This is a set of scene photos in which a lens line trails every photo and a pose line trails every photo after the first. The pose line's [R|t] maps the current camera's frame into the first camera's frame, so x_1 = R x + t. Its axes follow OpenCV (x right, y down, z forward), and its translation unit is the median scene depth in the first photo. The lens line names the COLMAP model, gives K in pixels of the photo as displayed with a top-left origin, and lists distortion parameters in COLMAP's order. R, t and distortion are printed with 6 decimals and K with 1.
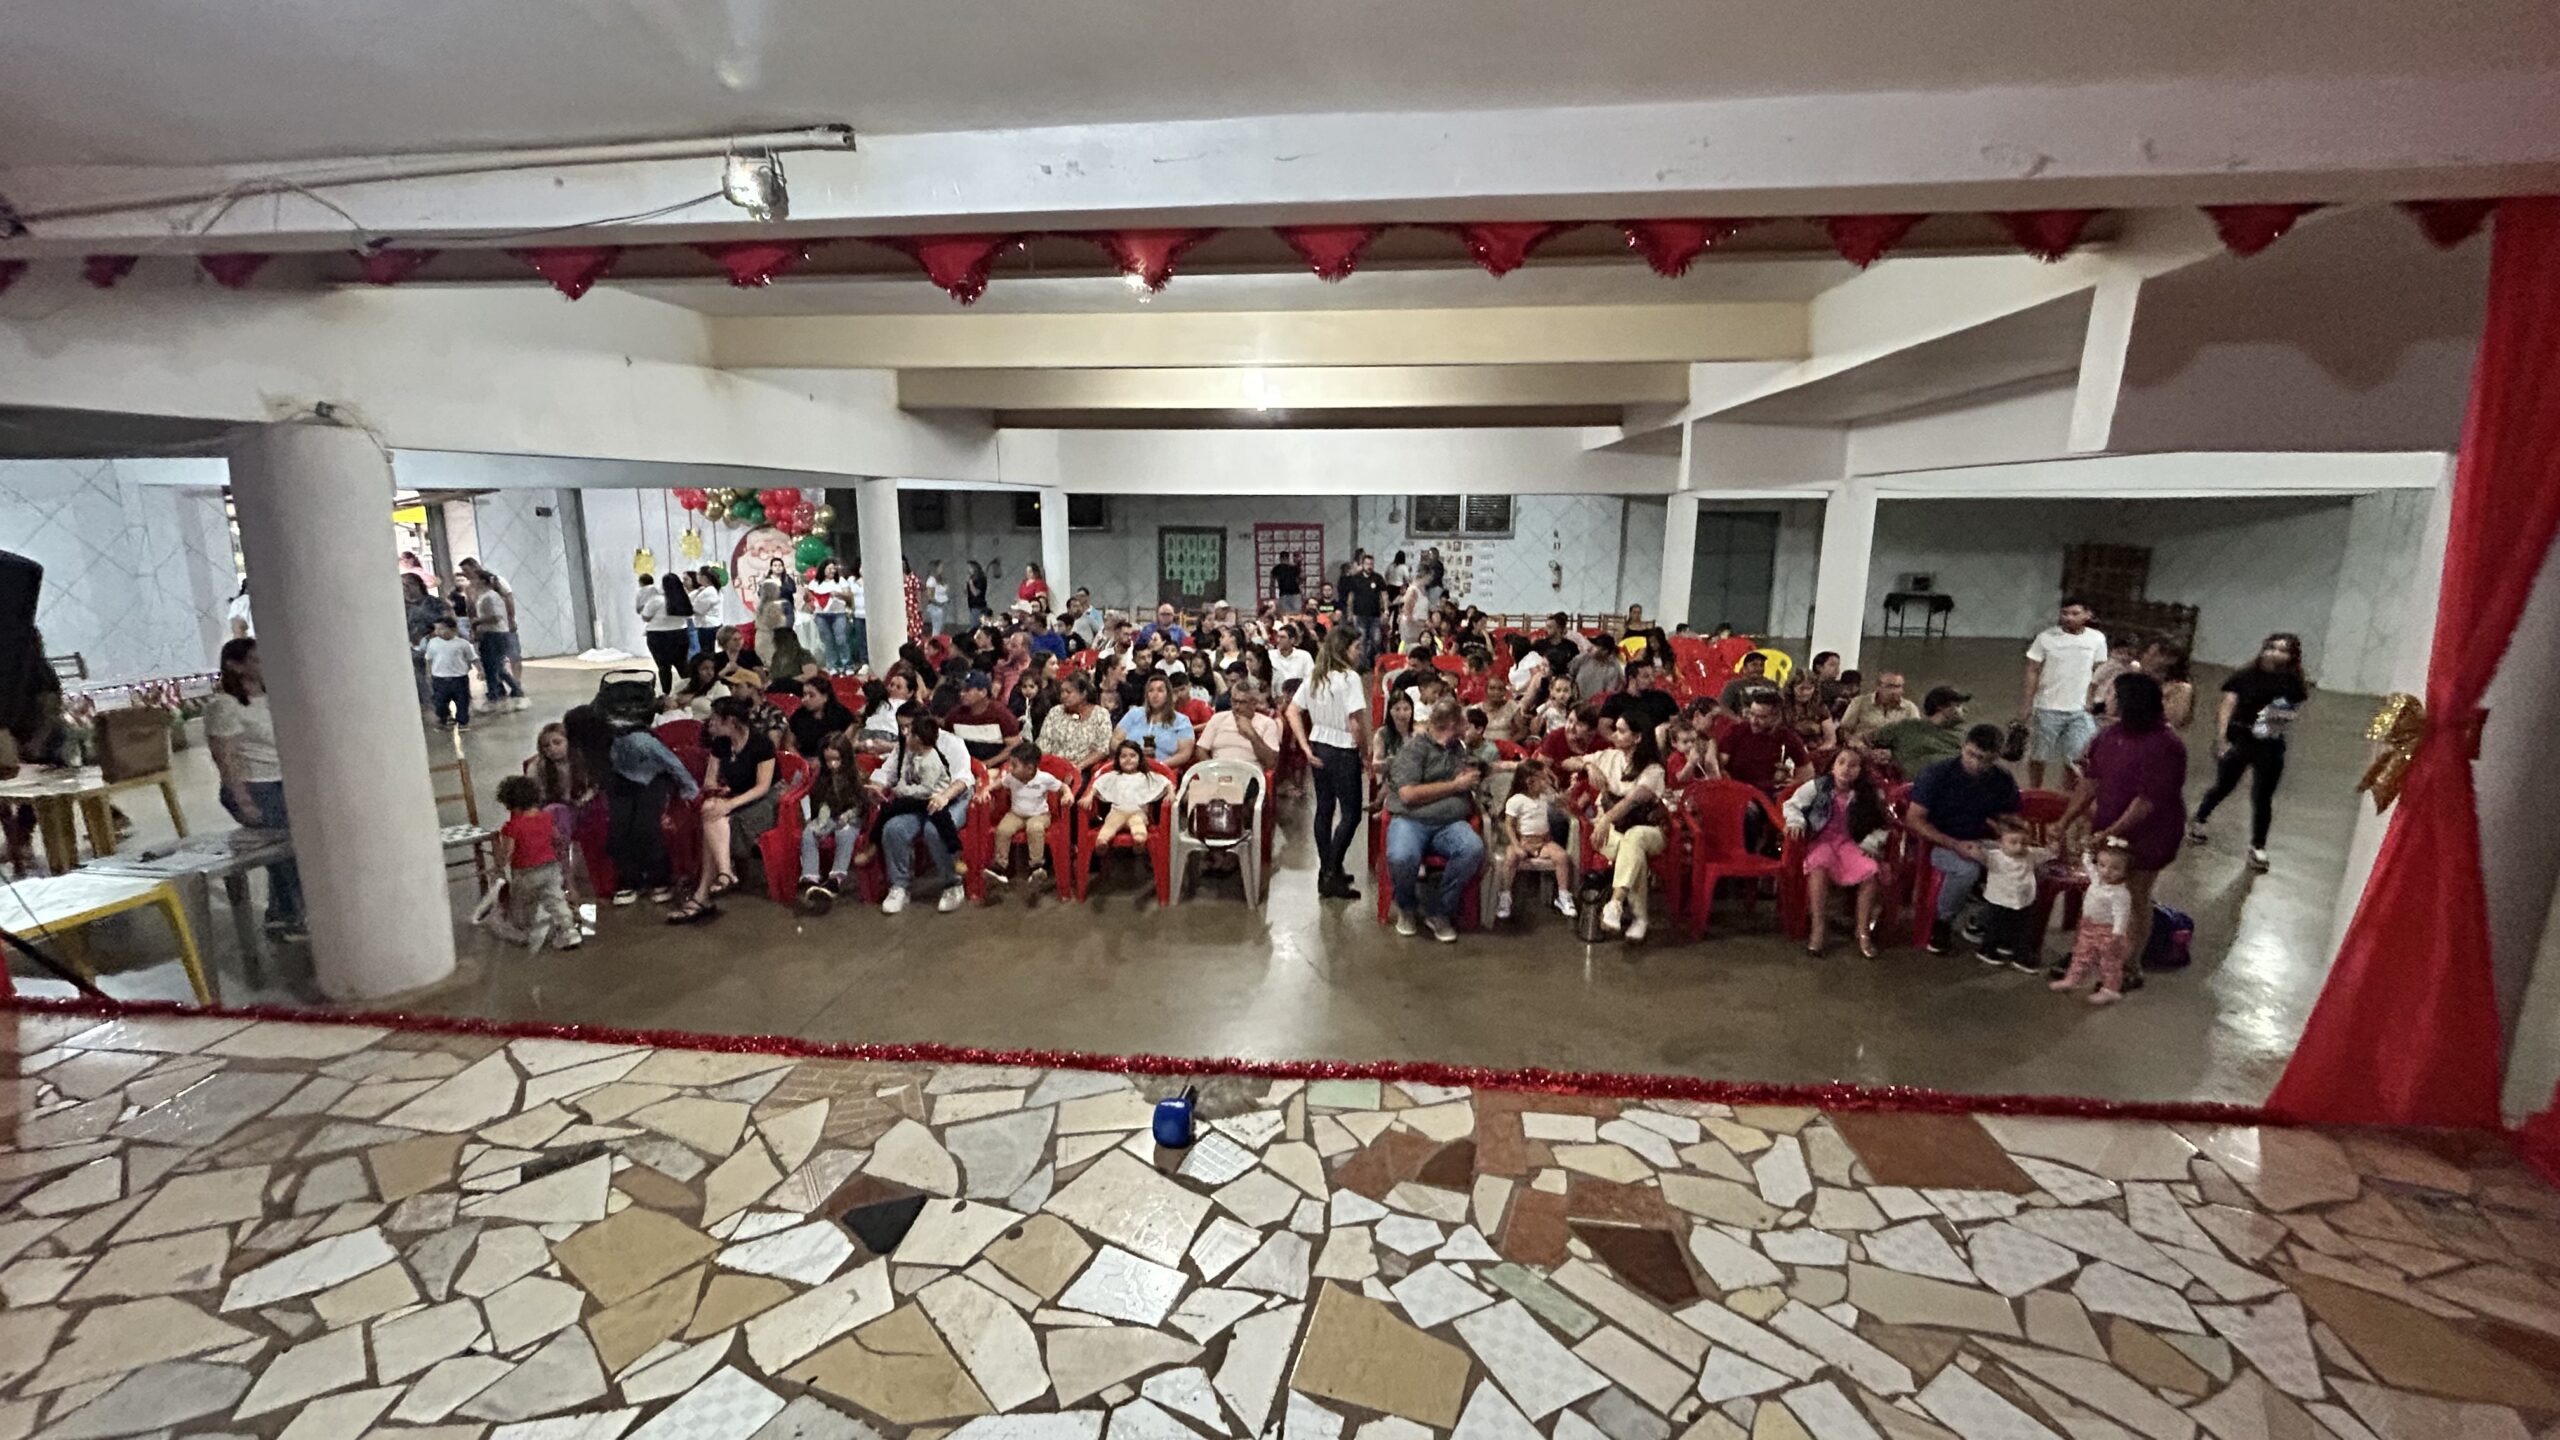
lens RADIAL K [[1041.8, 0, 1265.4], [0, 1041.8, 726.4], [0, 0, 1]] dist [-0.004560, 0.002203]
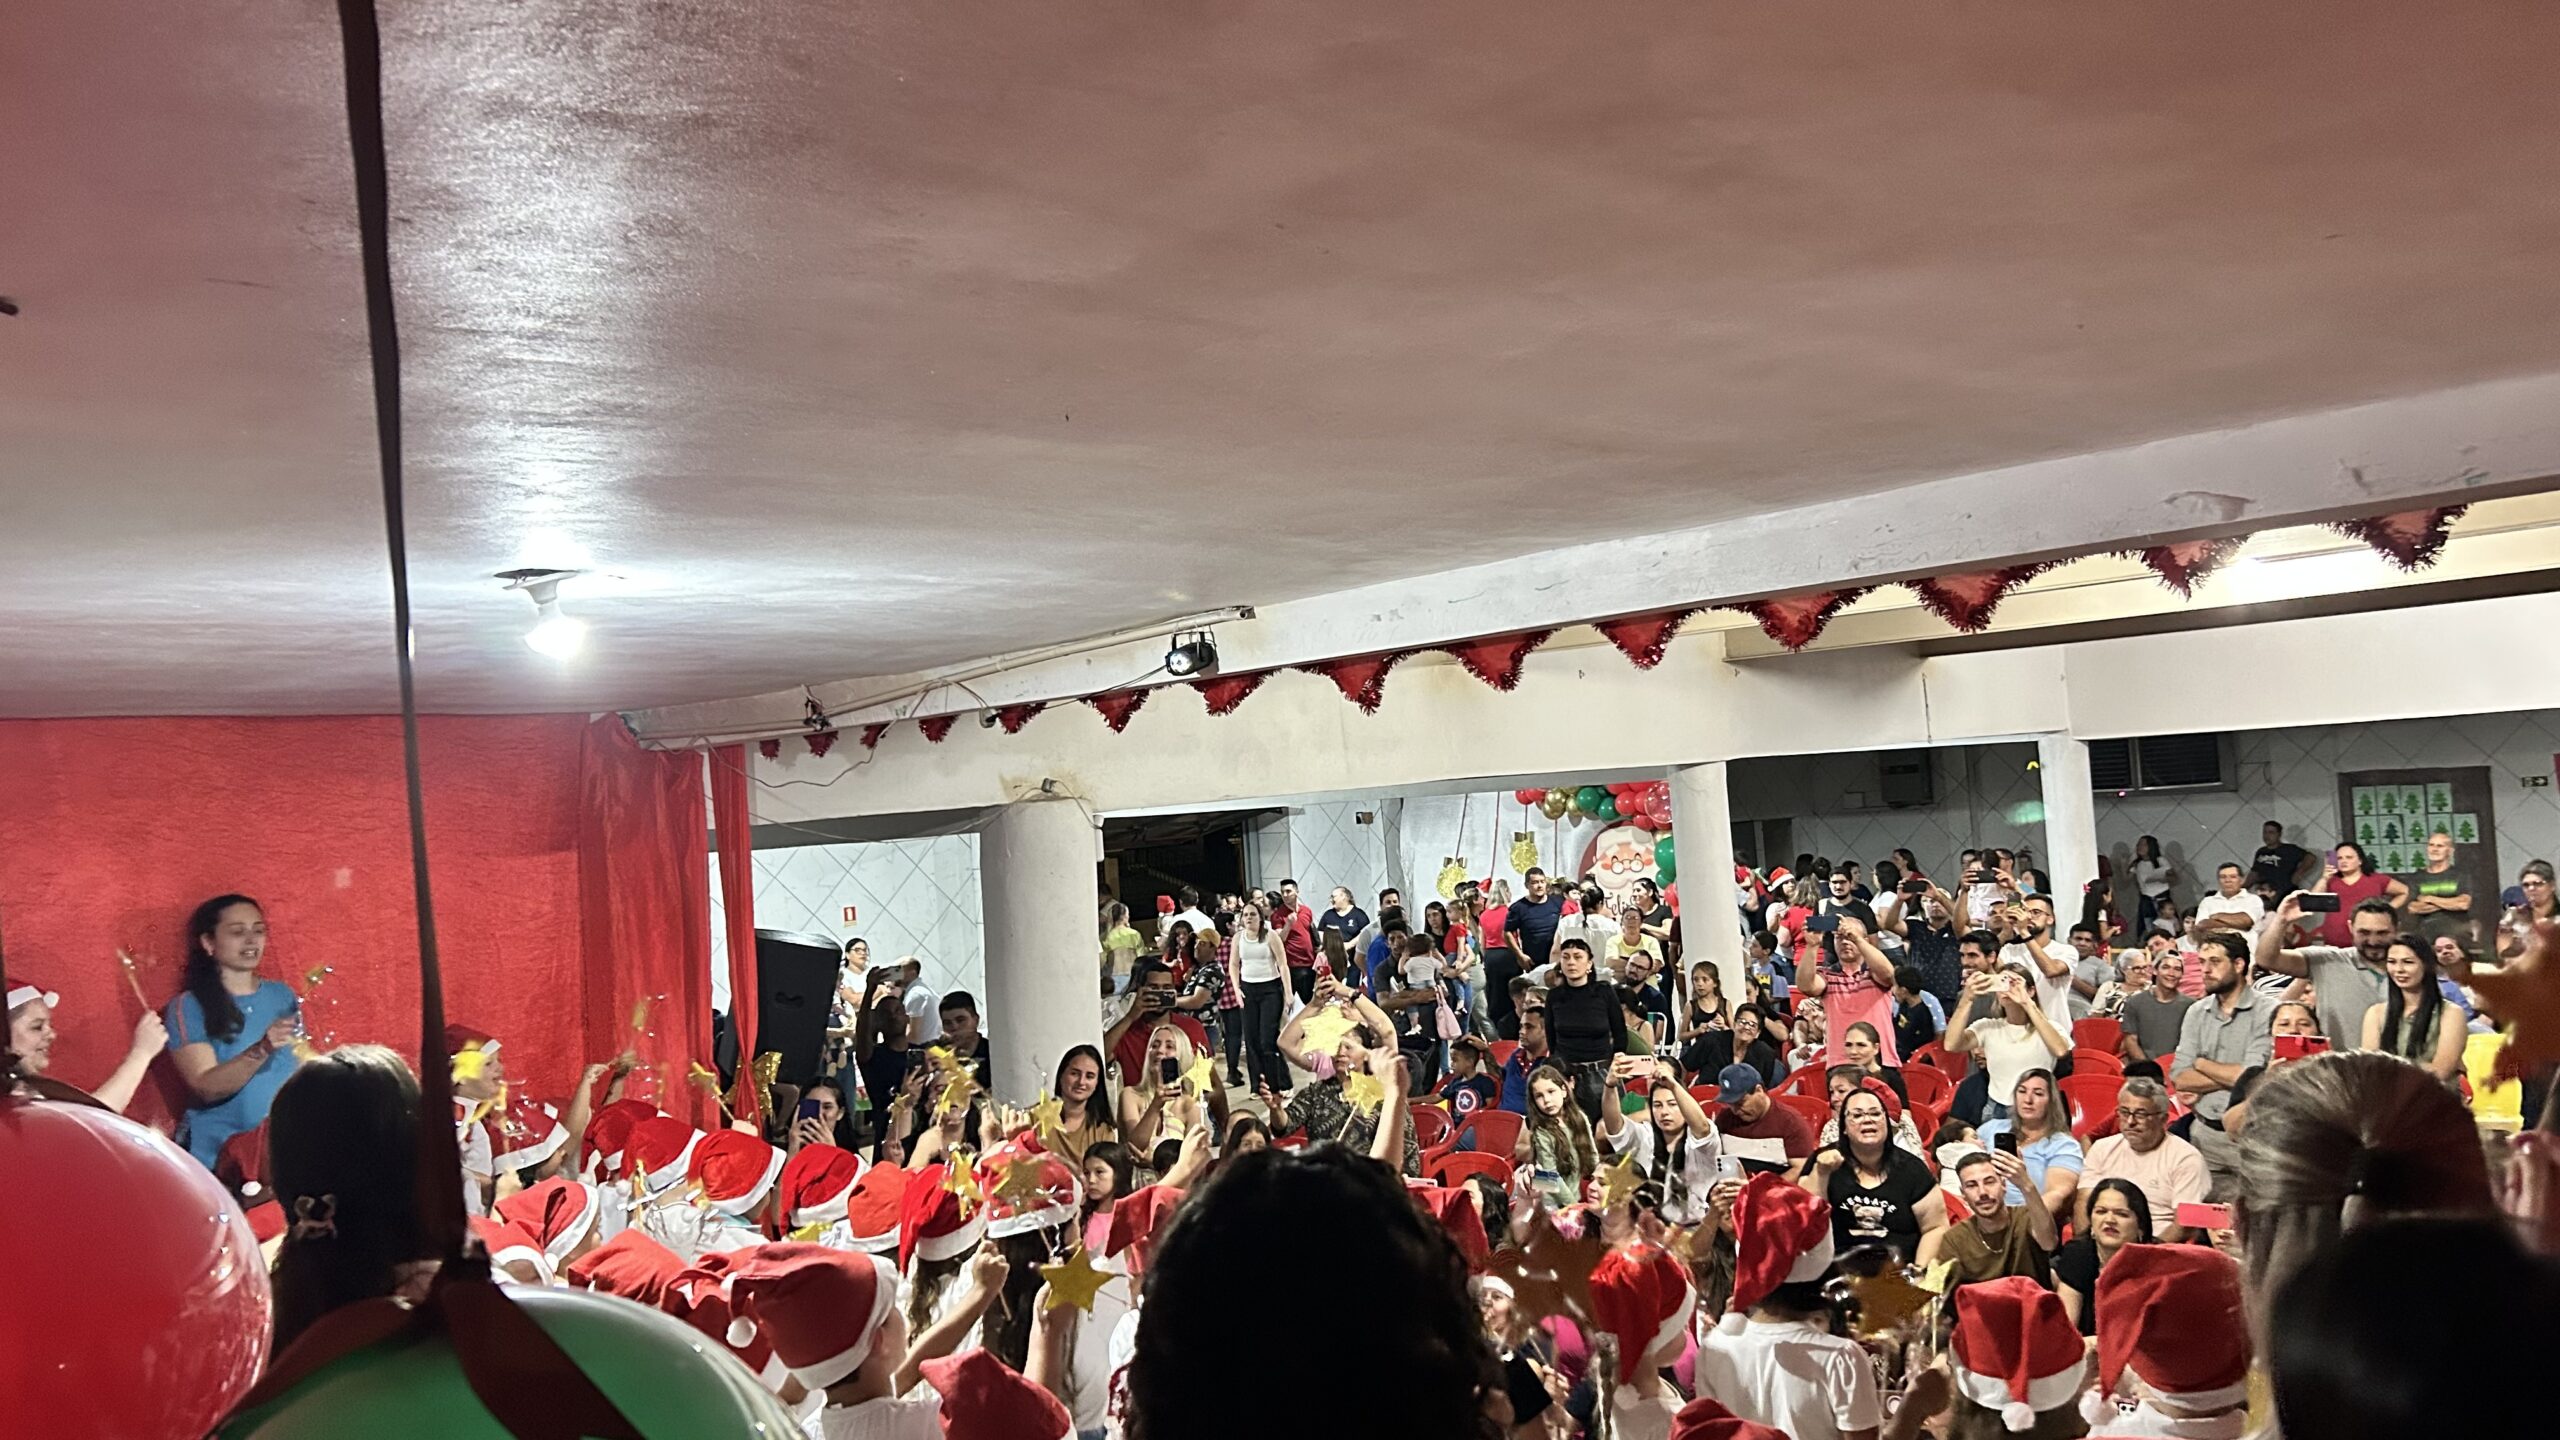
lens RADIAL K [[1929.1, 0, 1288.2], [0, 1929.1, 731.4], [0, 0, 1]] dist [0.054458, -0.066352]
pose [[0.770756, -0.080925, -0.631970, 0.370611], [-0.052876, 0.980354, -0.190025, -0.001942], [0.634933, 0.179879, 0.751335, -0.224497]]
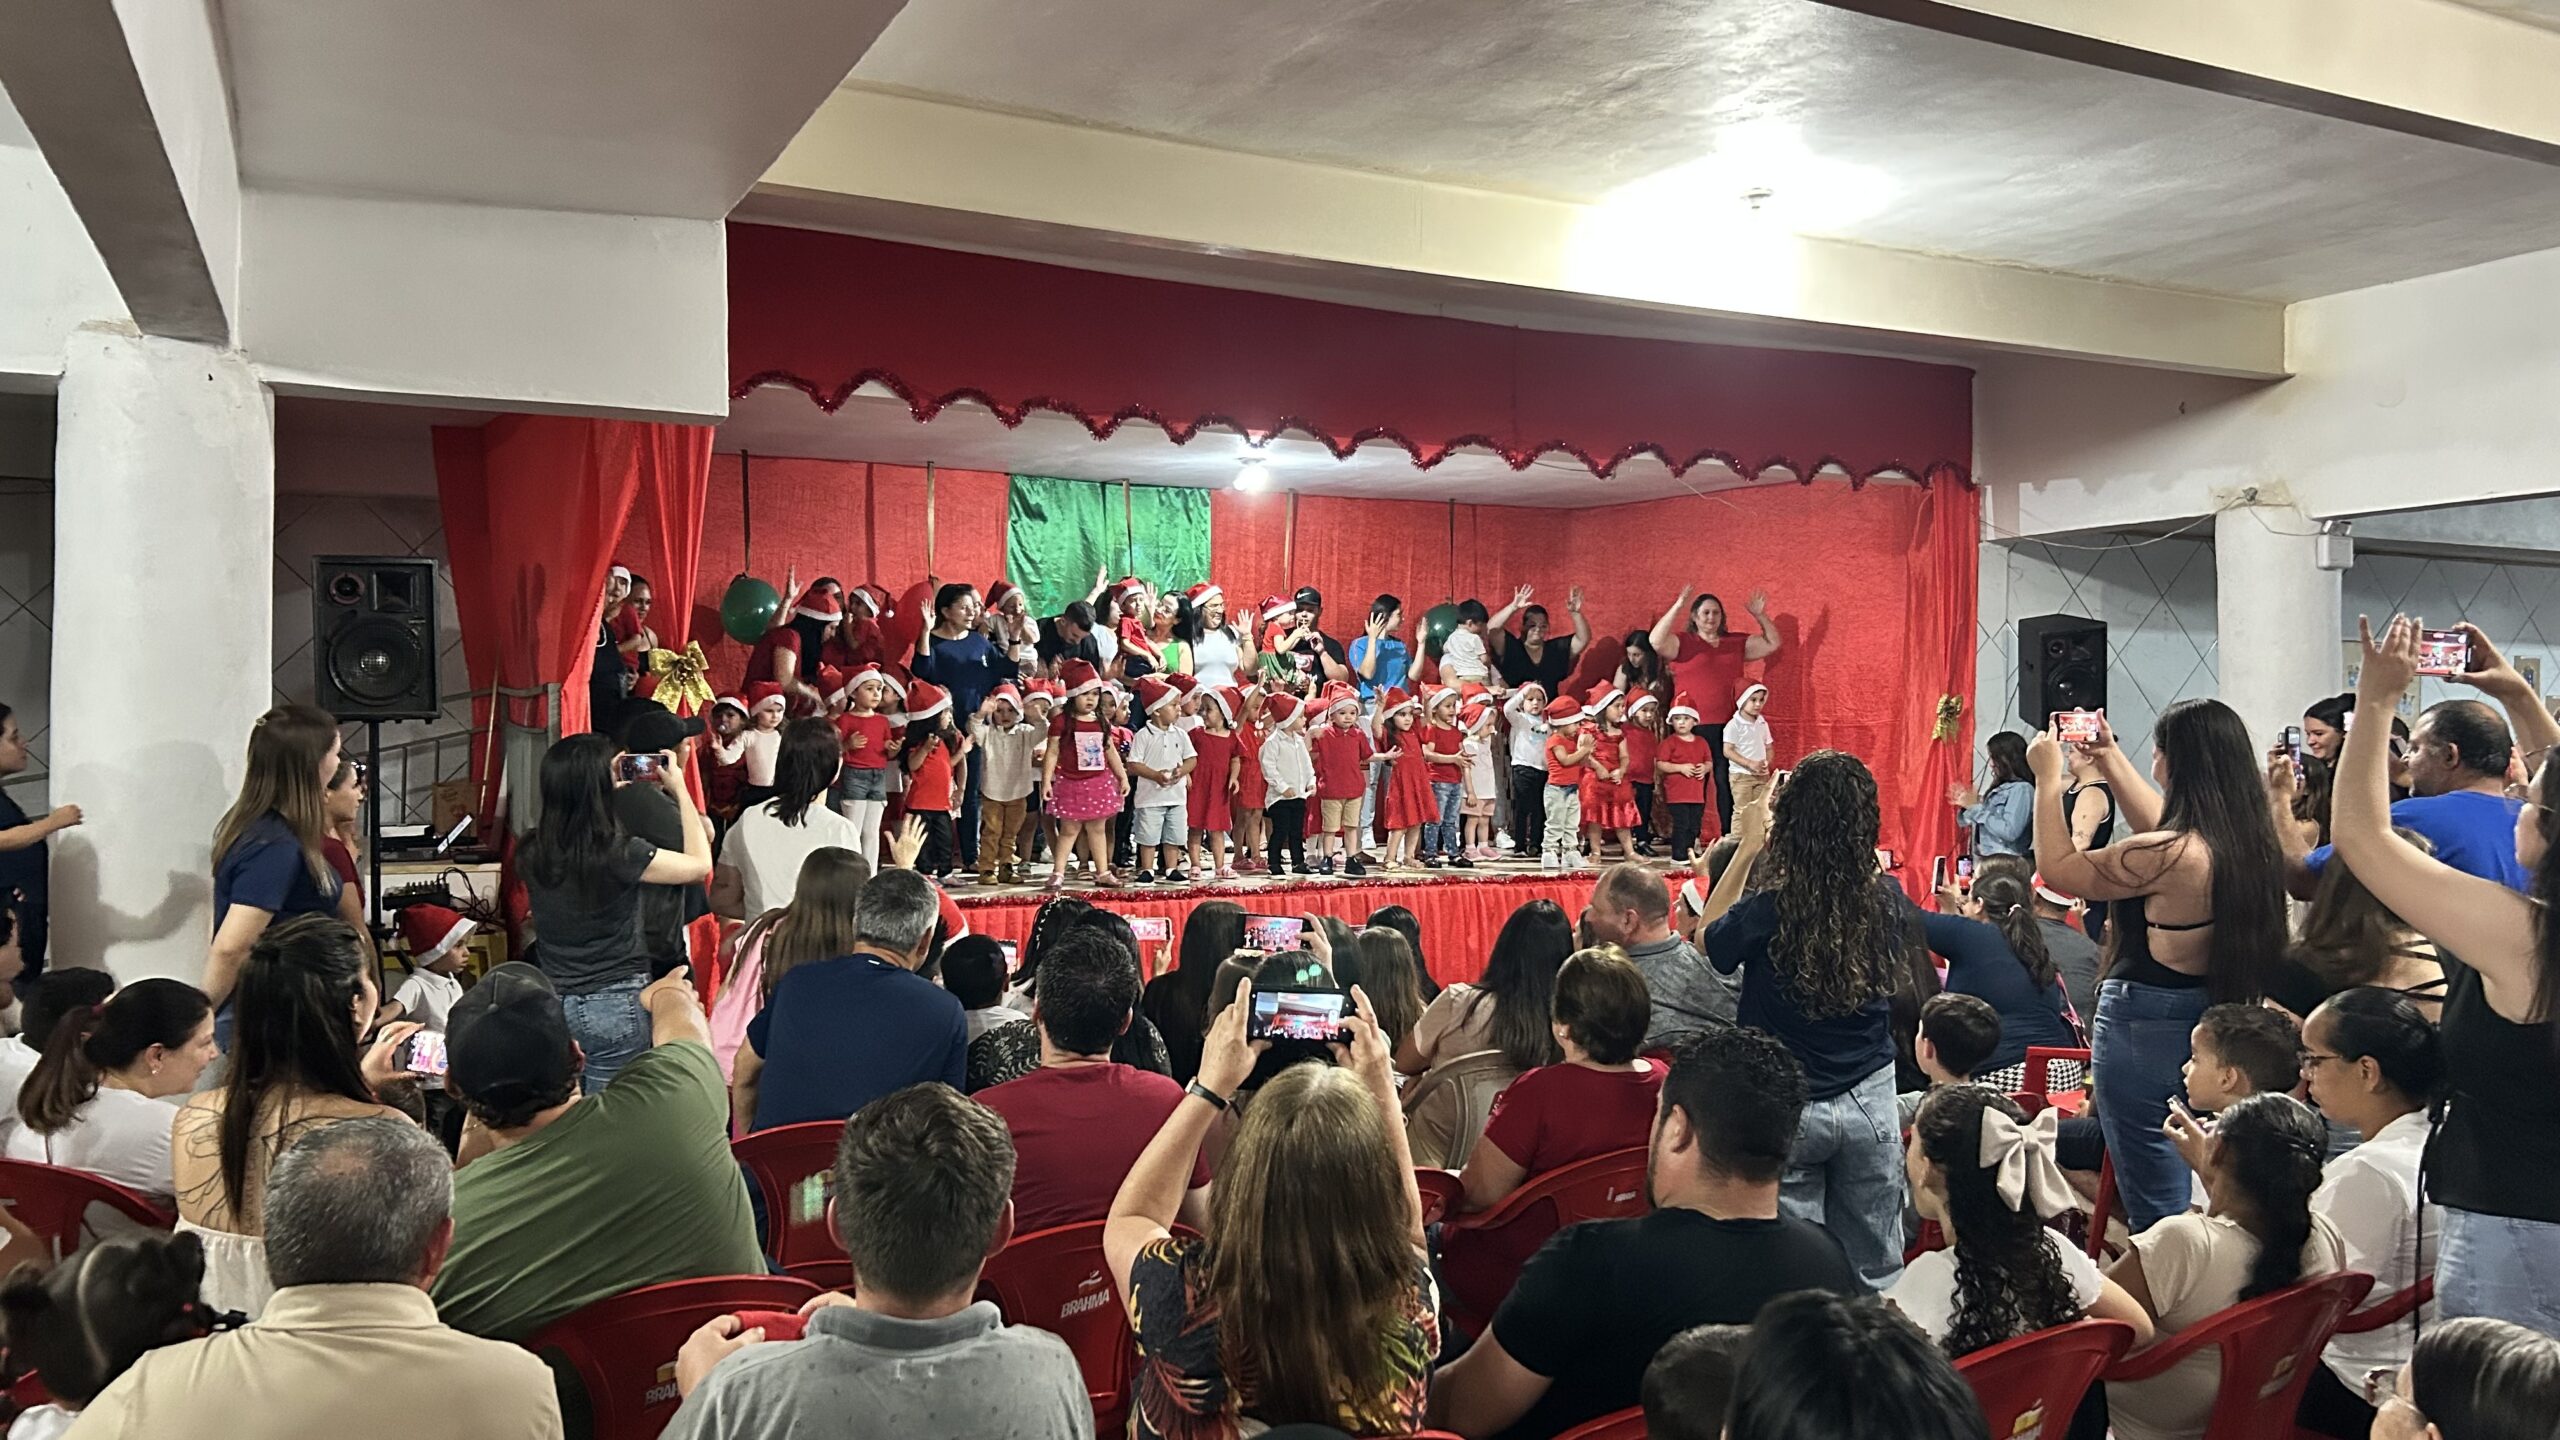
lens RADIAL K [[1929.1, 0, 1284.9], [0, 1929.1, 722.9], [0, 0, 1]] dist [0.054458, -0.066352]
pose [[-0.839293, -0.006335, -0.543642, 0.788409], [-0.117813, 0.978292, 0.170483, -0.219070], [0.530761, 0.207134, -0.821820, 1.620730]]
